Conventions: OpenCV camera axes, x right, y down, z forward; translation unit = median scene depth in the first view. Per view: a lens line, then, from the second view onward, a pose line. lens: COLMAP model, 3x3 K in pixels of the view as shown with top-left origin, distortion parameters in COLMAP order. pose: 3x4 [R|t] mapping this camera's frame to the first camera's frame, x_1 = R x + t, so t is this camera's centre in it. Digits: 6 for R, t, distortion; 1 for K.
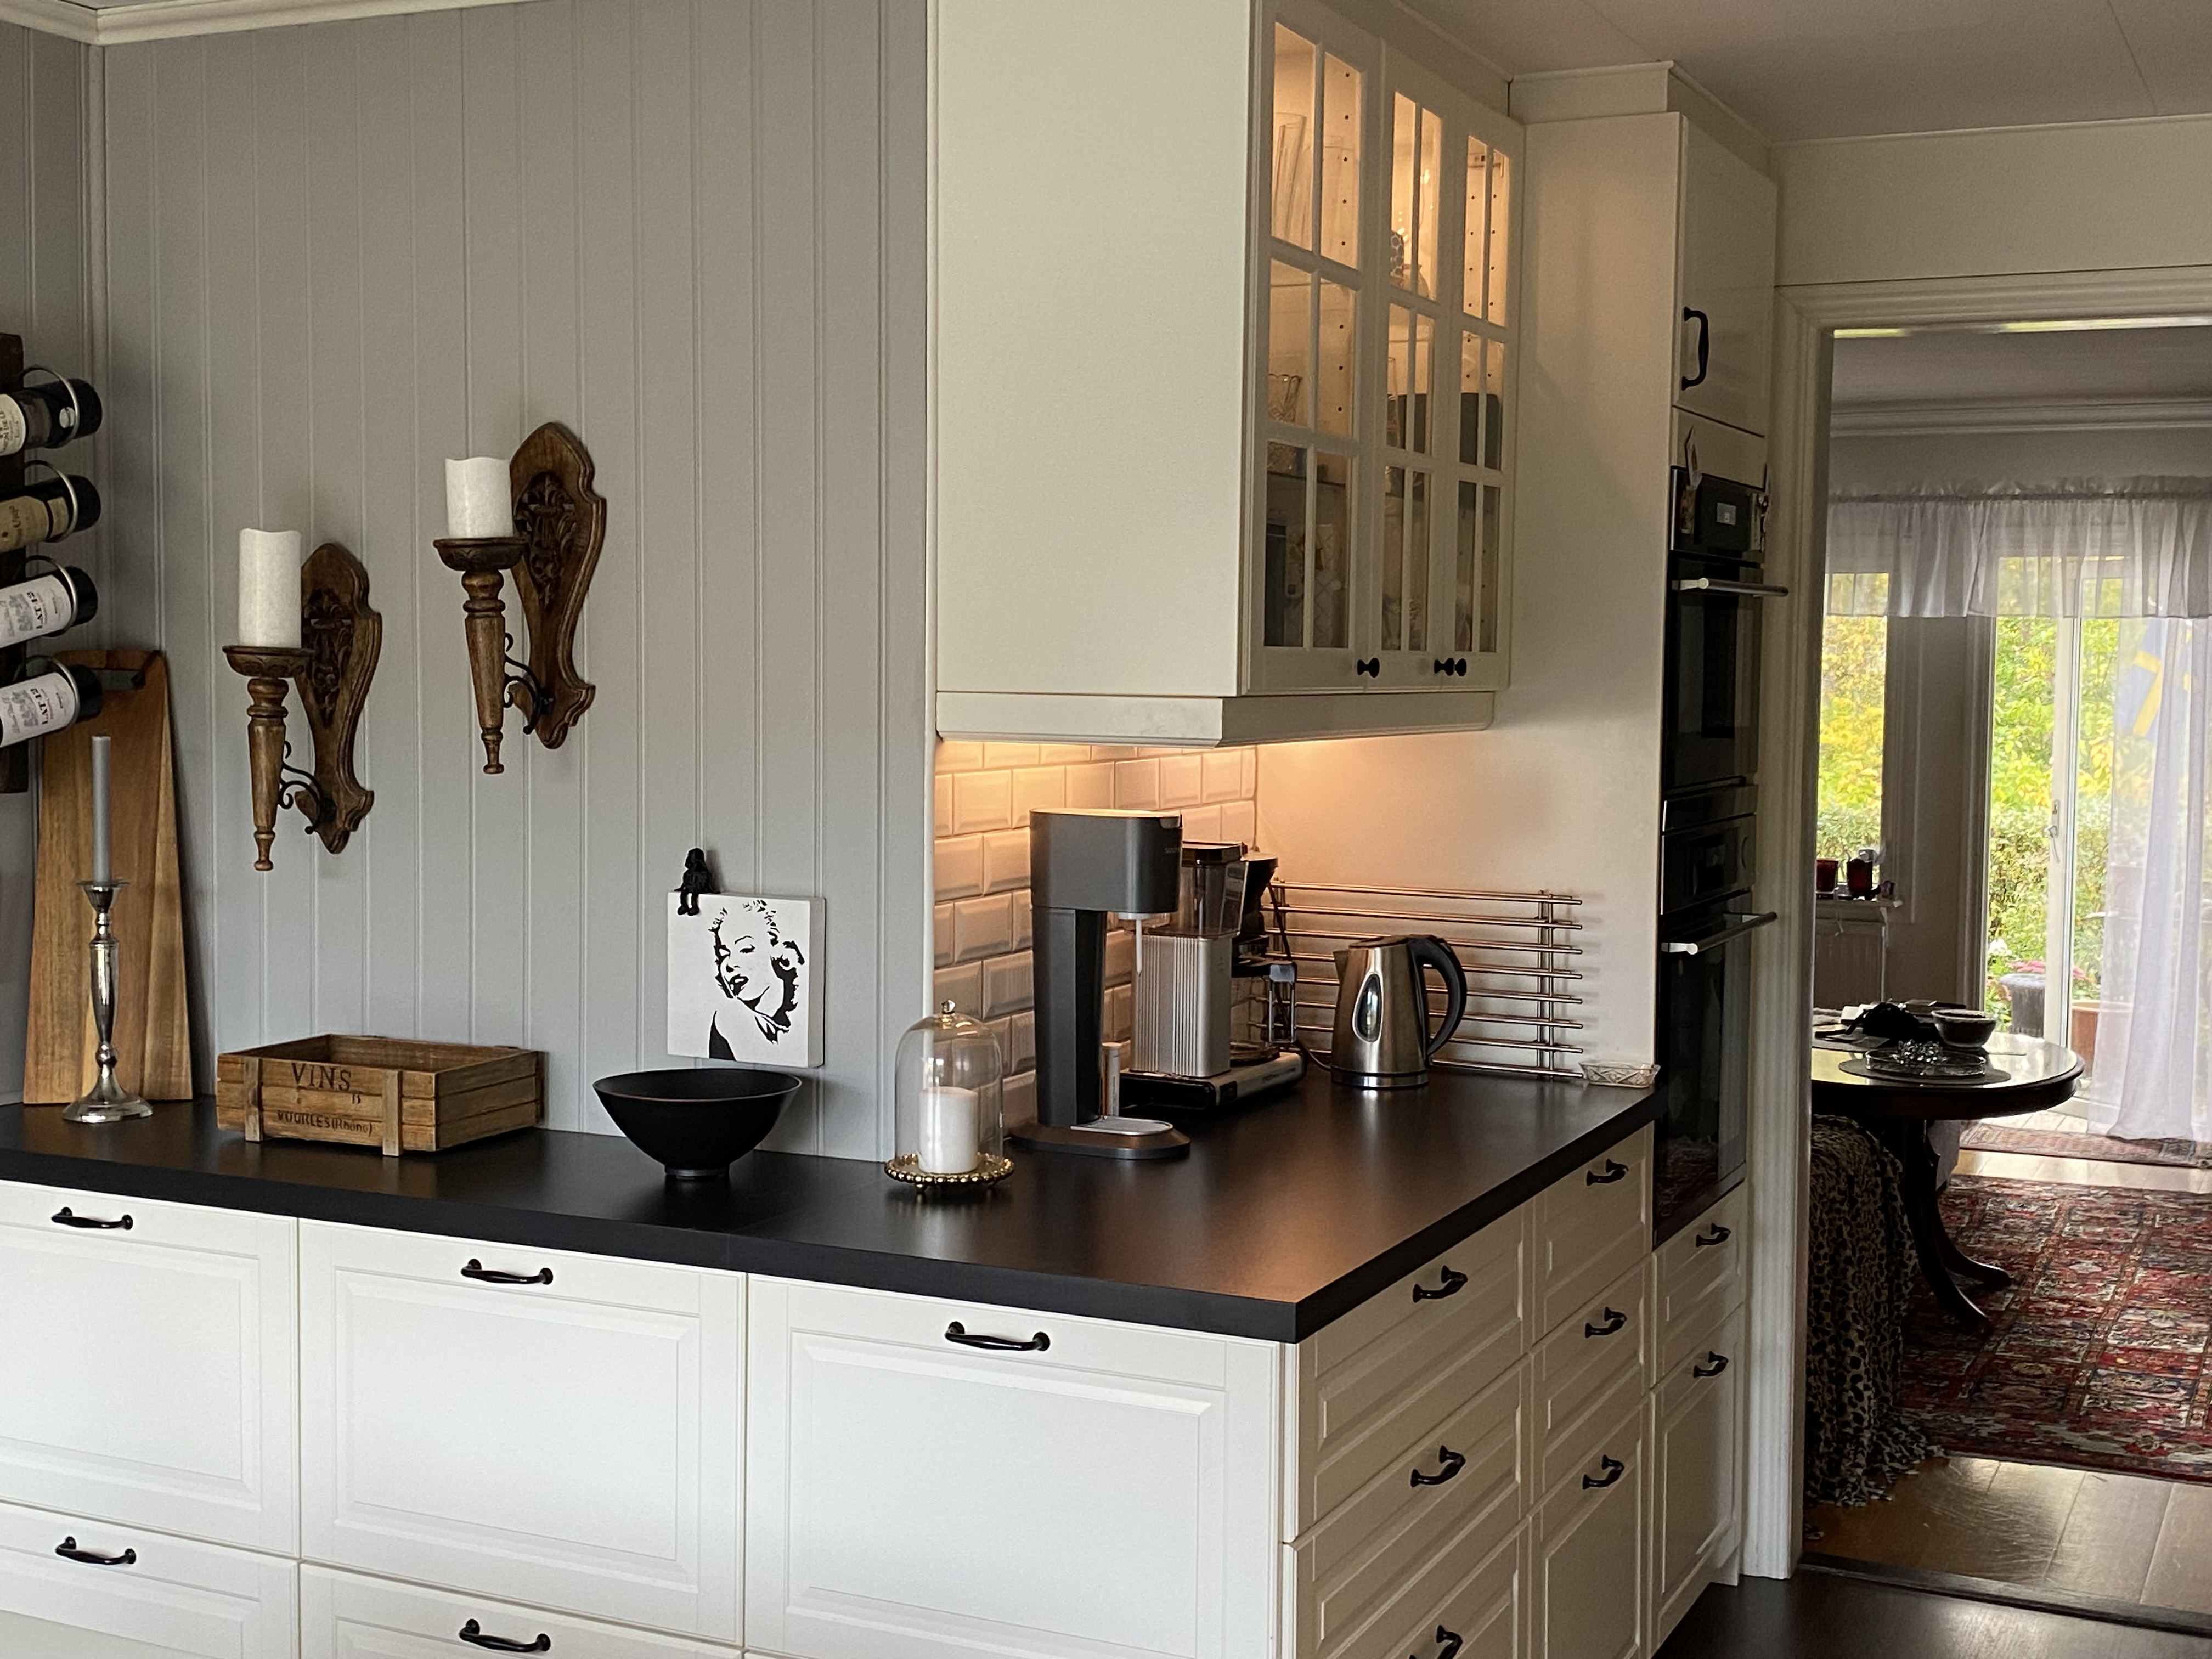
lens RADIAL K [[2651.8, 0, 1106.0], [0, 2651.8, 829.5], [0, 0, 1]] dist [0.064392, -0.034215]
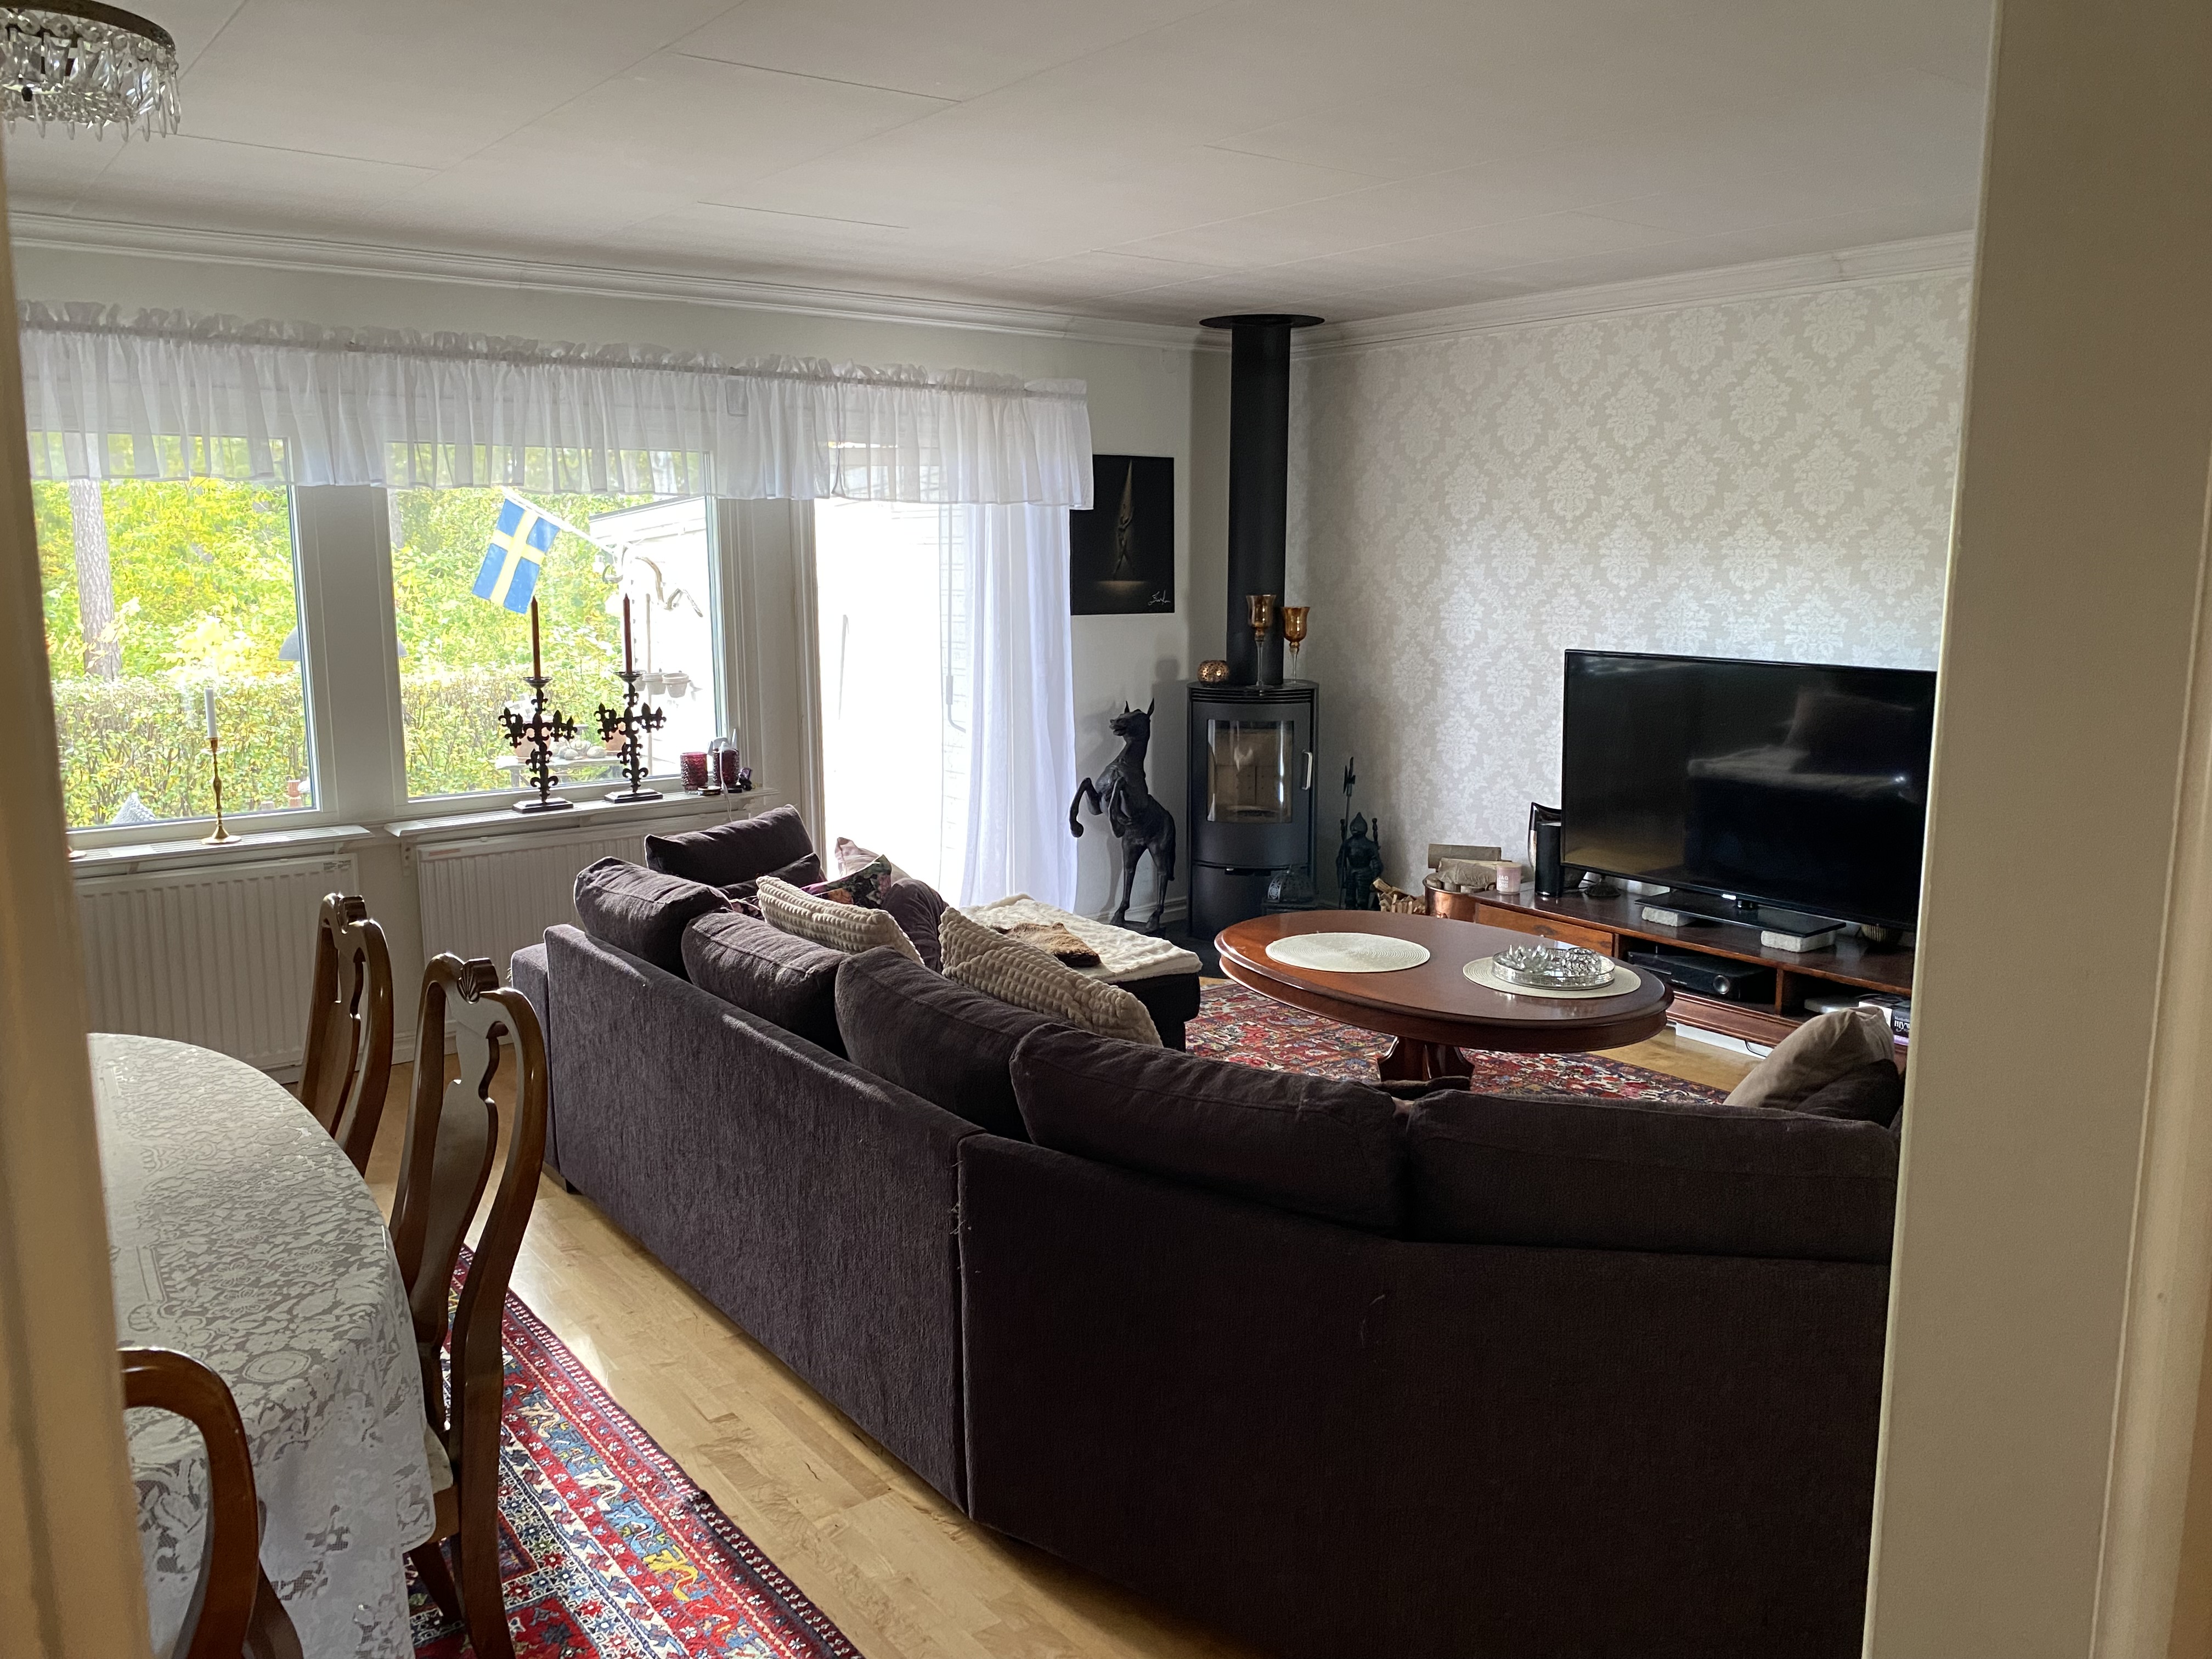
lens RADIAL K [[1686.4, 0, 1106.0], [0, 1686.4, 829.5], [0, 0, 1]] dist [0.007305, -0.016132]
pose [[0.450920, -0.160121, 0.878084, -0.206343], [0.067445, 0.987077, 0.145361, -0.043279], [-0.890012, -0.006323, 0.455892, 0.624513]]
